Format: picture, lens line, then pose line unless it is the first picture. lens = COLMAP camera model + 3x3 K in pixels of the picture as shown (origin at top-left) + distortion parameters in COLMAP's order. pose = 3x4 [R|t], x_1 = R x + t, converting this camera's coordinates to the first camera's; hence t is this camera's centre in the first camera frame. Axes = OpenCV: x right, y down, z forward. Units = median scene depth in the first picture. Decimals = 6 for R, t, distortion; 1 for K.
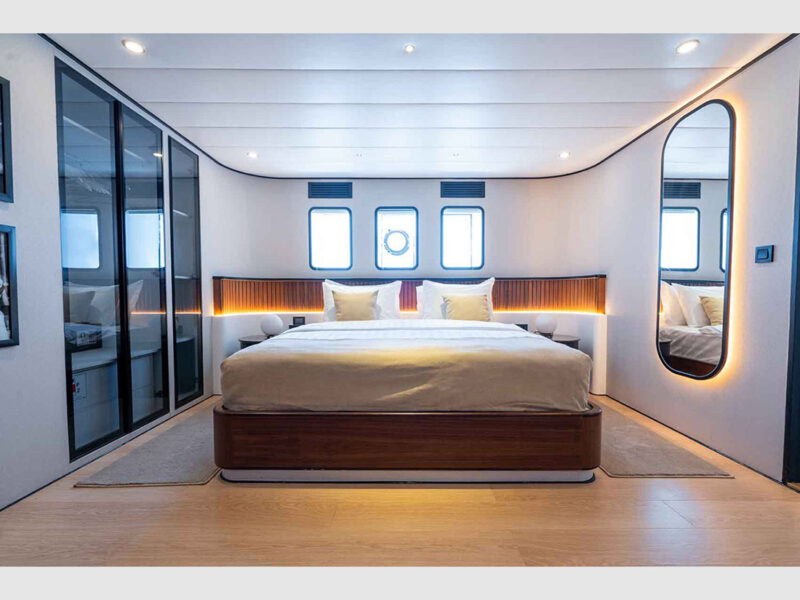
lens RADIAL K [[346.1, 0, 361.6], [0, 346.1, 304.3], [0, 0, 1]] dist [-0.001402, 0.000051]
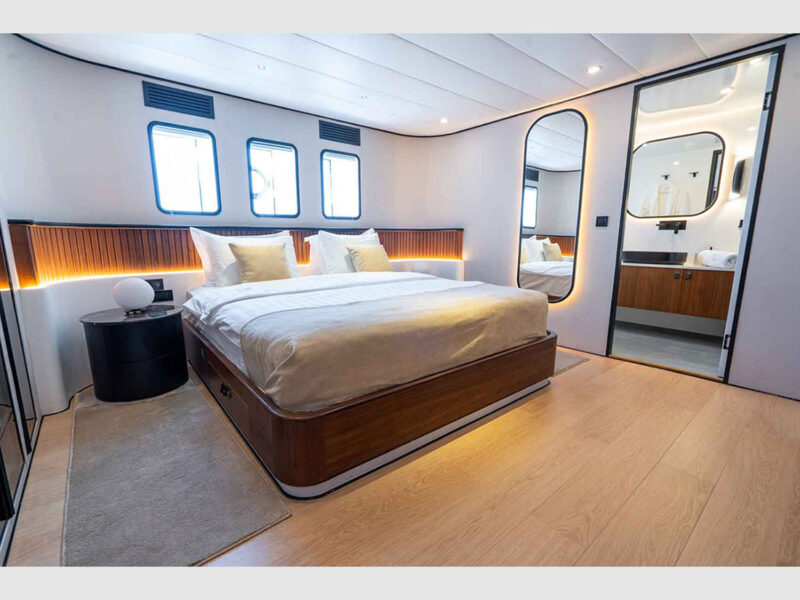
lens RADIAL K [[358.6, 0, 387.5], [0, 358.6, 299.4], [0, 0, 1]] dist [-0.000341, 0.000232]
pose [[0.778443, -0.106113, 0.618681, -0.321045], [0.022629, 0.989711, 0.141277, -0.020325], [-0.627307, -0.095976, 0.772835, 0.140661]]
